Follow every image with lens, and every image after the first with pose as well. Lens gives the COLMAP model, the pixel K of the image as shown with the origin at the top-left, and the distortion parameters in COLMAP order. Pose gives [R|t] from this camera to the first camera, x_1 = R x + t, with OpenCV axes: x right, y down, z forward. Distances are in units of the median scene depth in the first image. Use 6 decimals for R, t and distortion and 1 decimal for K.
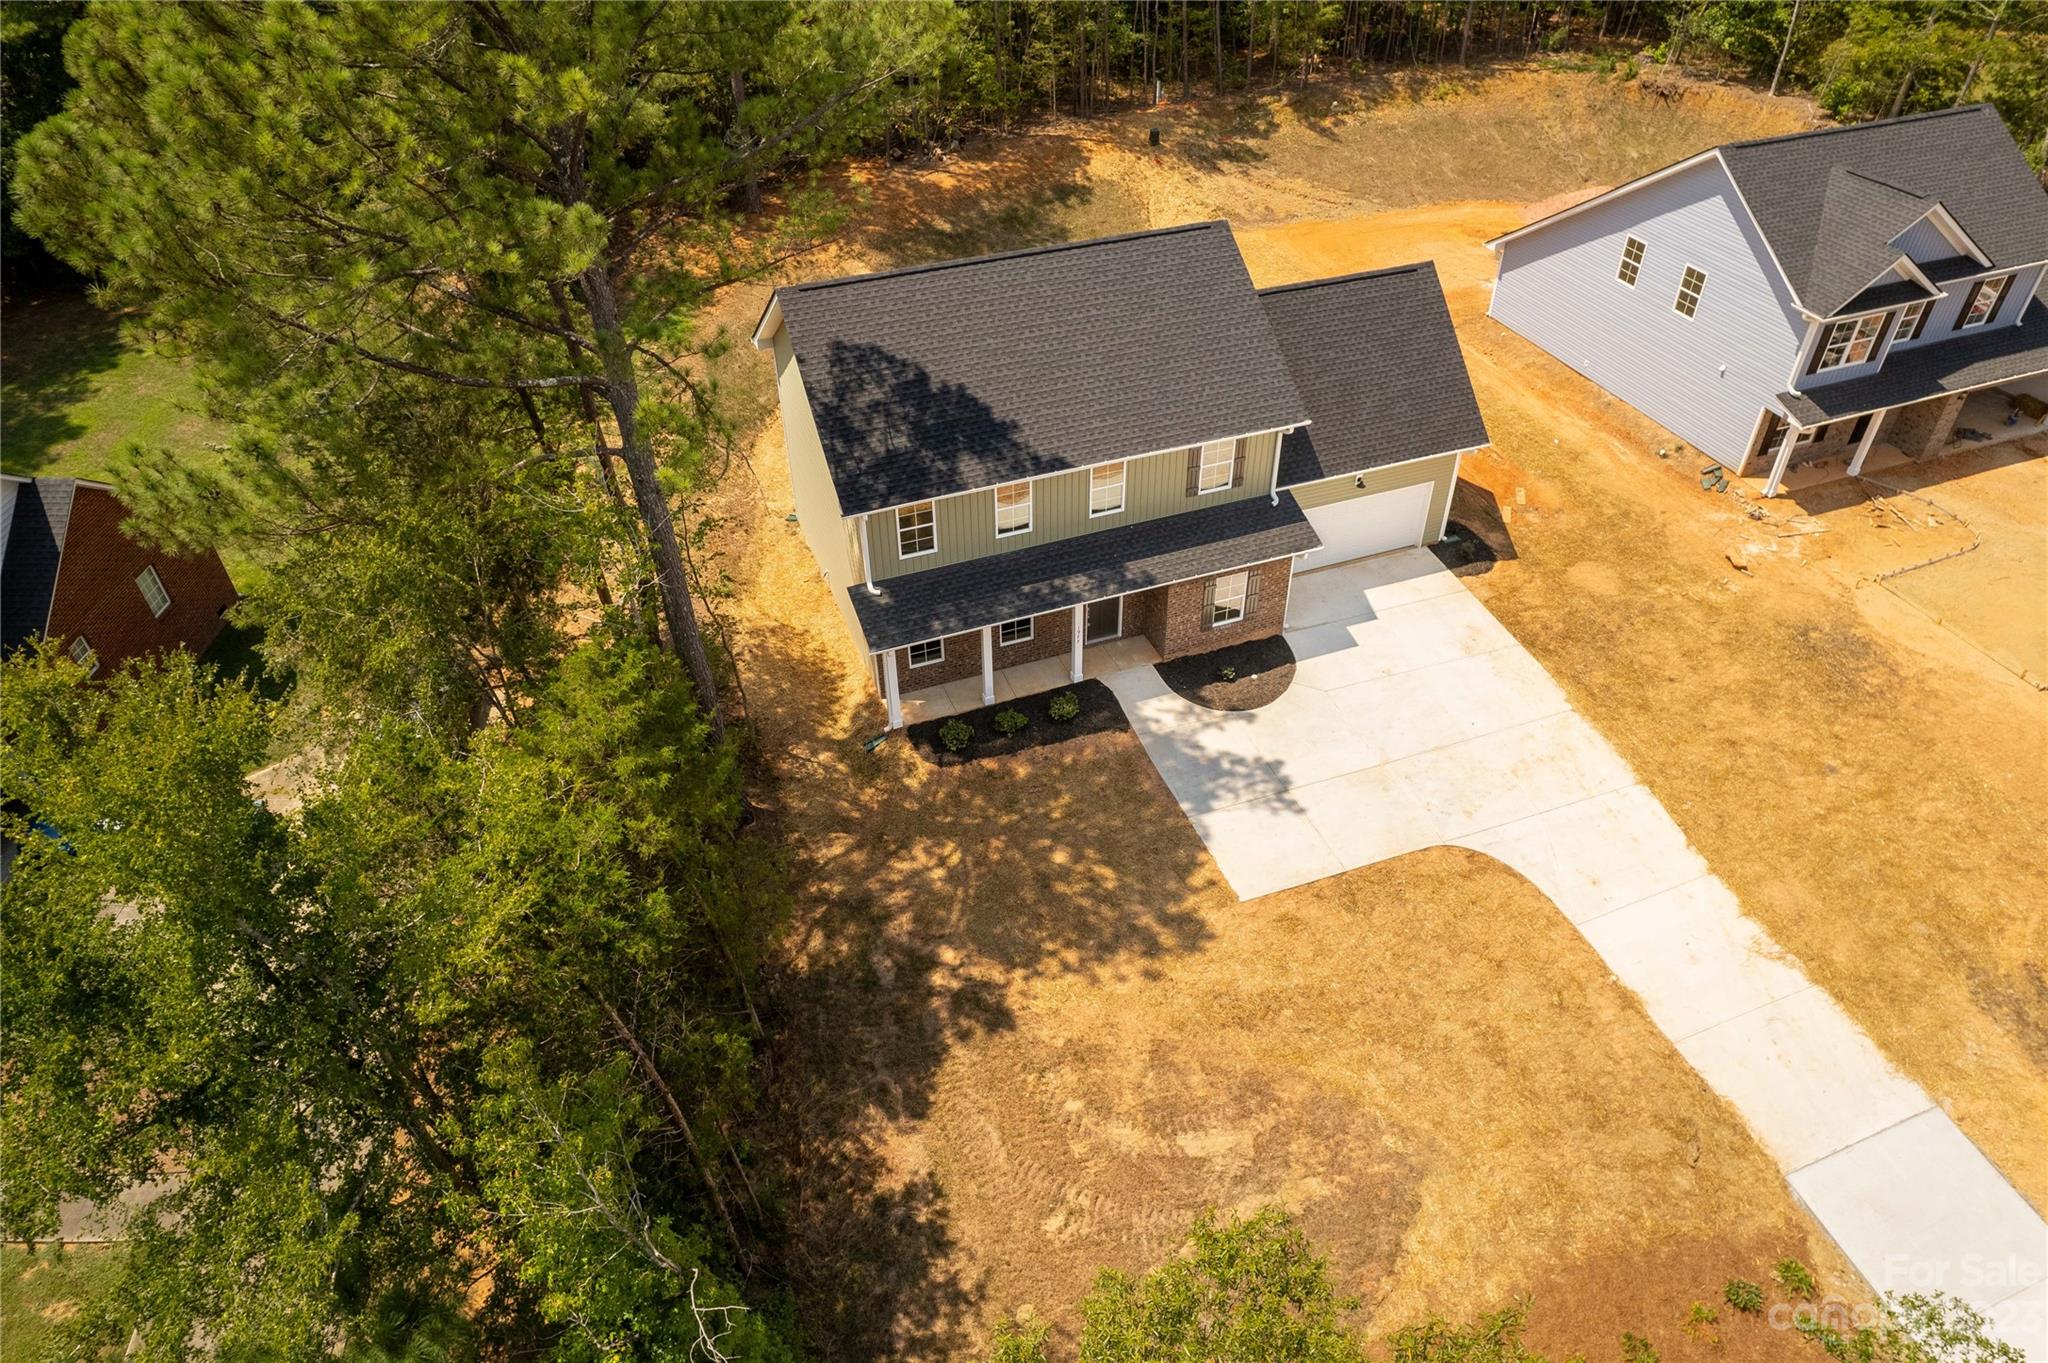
lens RADIAL K [[1315.6, 0, 1024.0], [0, 1315.6, 681.5], [0, 0, 1]] dist [-0.085121, 0.076392]
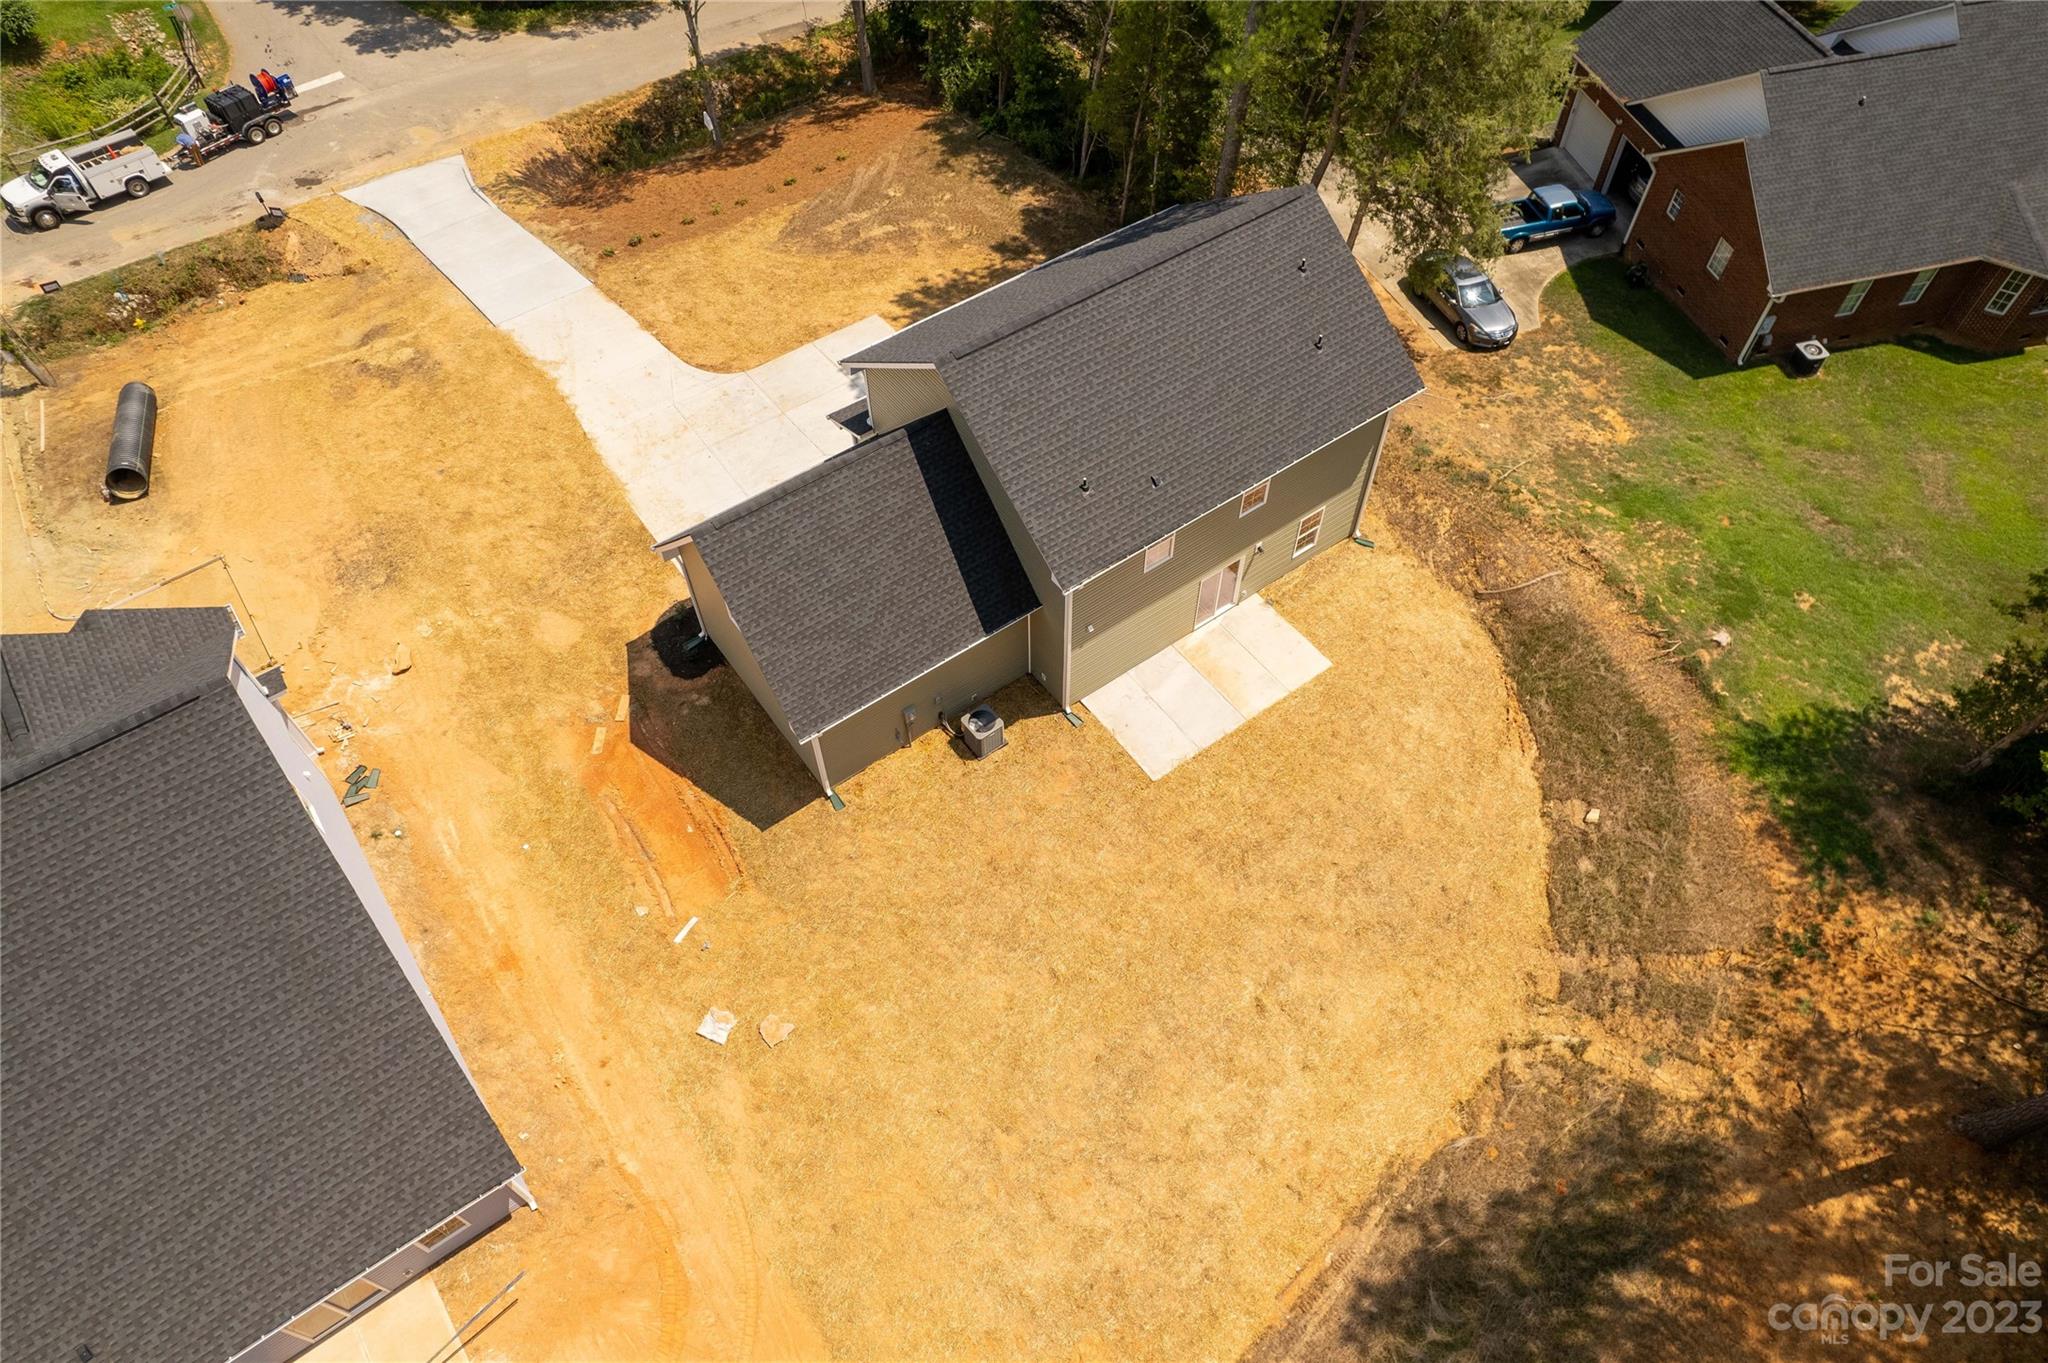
lens RADIAL K [[1315.6, 0, 1024.0], [0, 1315.6, 681.5], [0, 0, 1]] dist [-0.085121, 0.076392]
pose [[-0.964237, 0.221869, -0.144988, 0.279093], [-0.157557, -0.039946, 0.986702, -1.259557], [0.213127, 0.974258, 0.073474, 1.170076]]
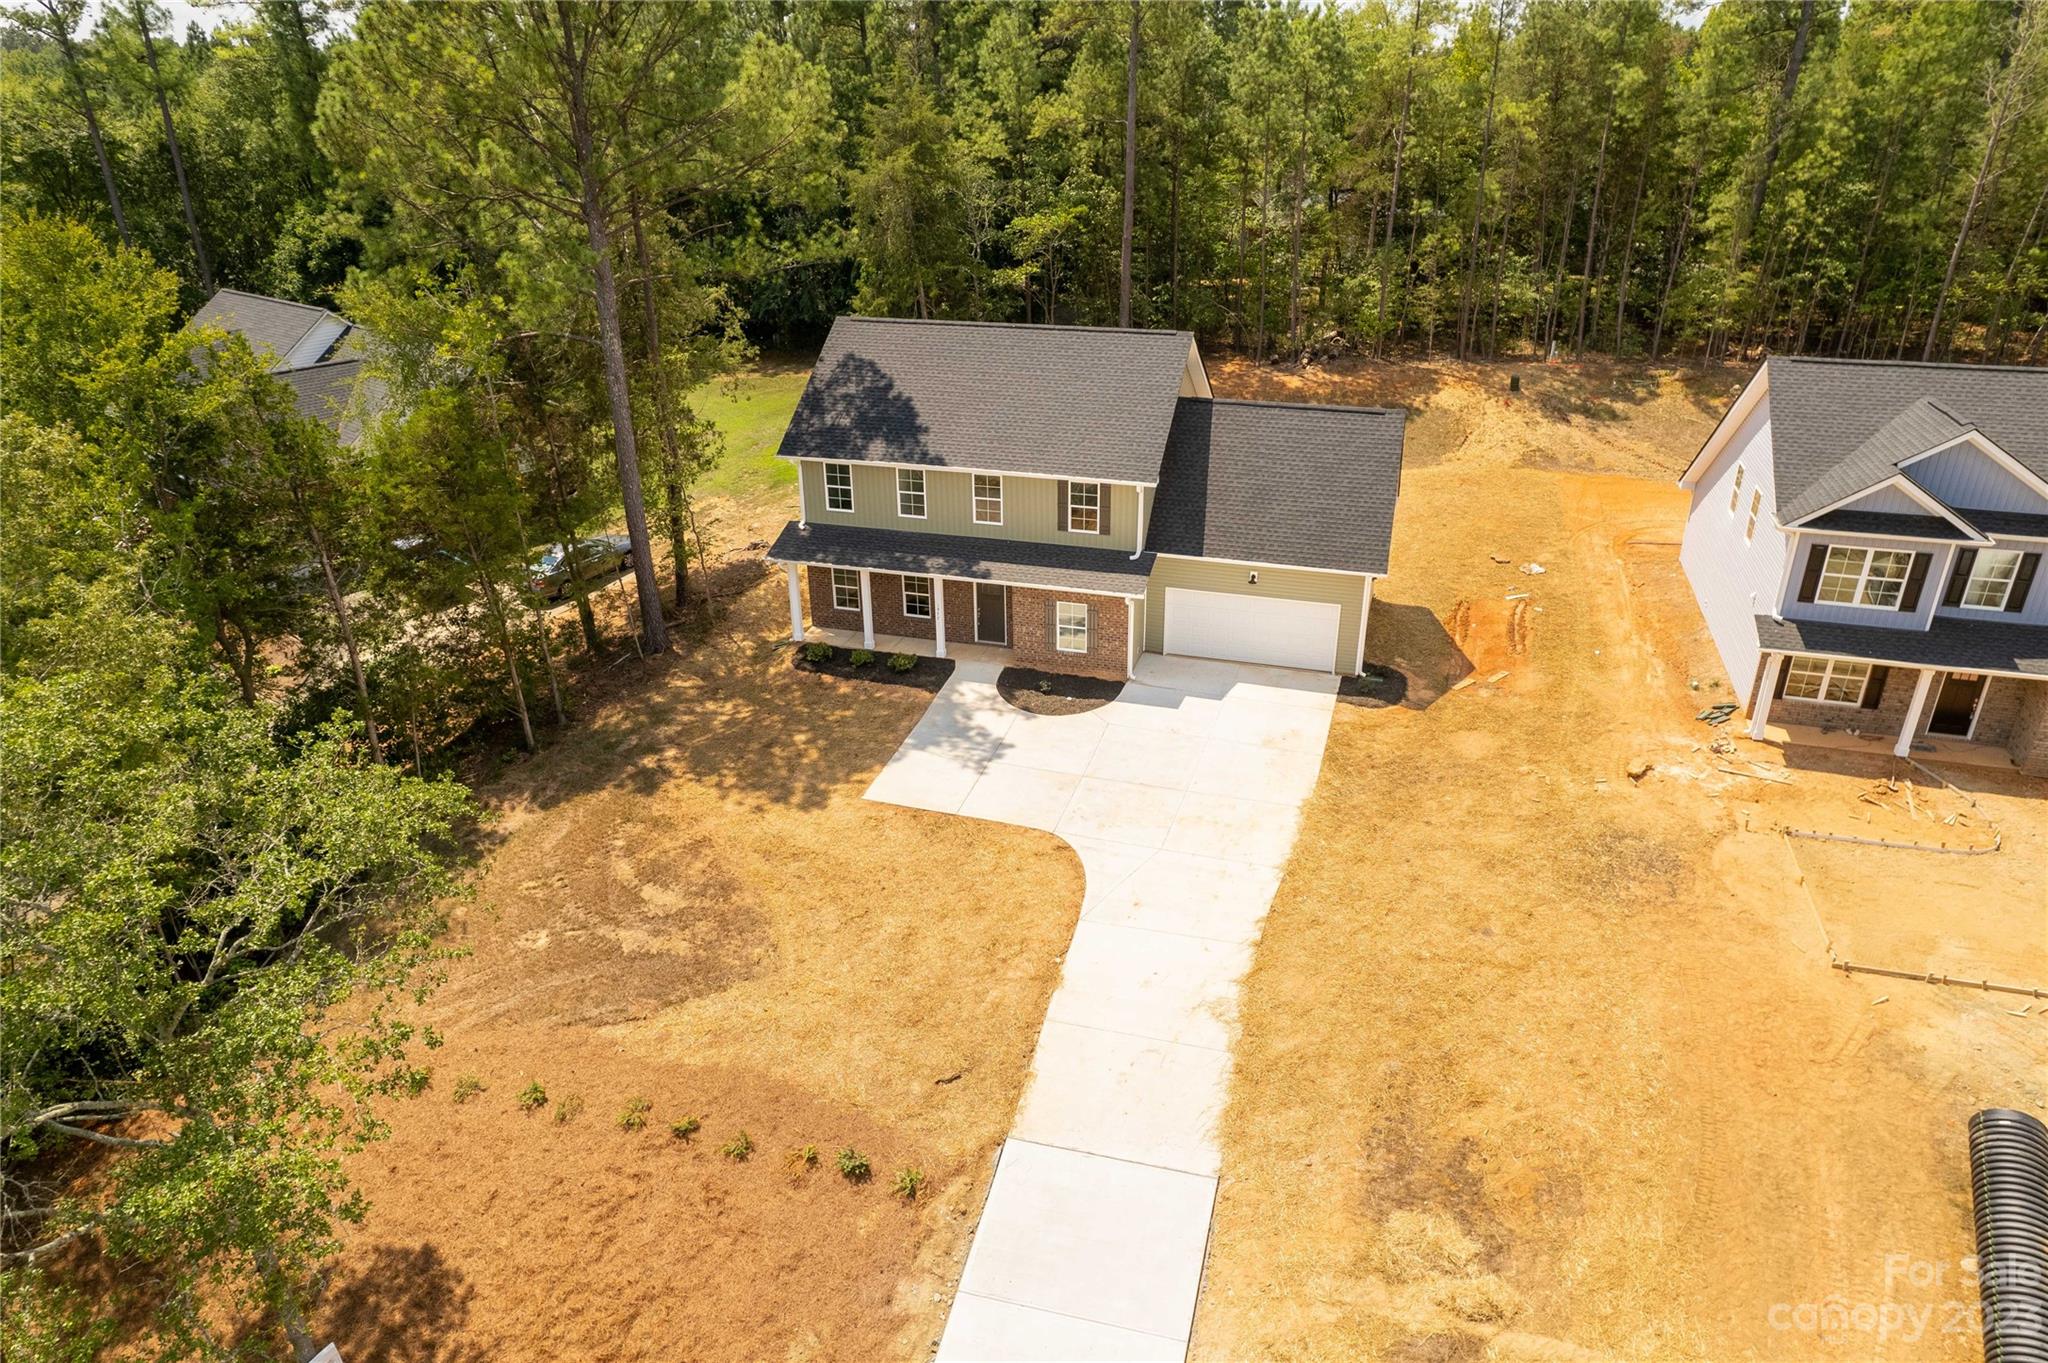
lens RADIAL K [[1315.6, 0, 1024.0], [0, 1315.6, 681.5], [0, 0, 1]] dist [-0.085121, 0.076392]
pose [[0.787058, 0.265697, -0.556726, 0.784211], [-0.390104, 0.913493, -0.115537, 0.130787], [0.477868, 0.308116, 0.822622, 0.056607]]
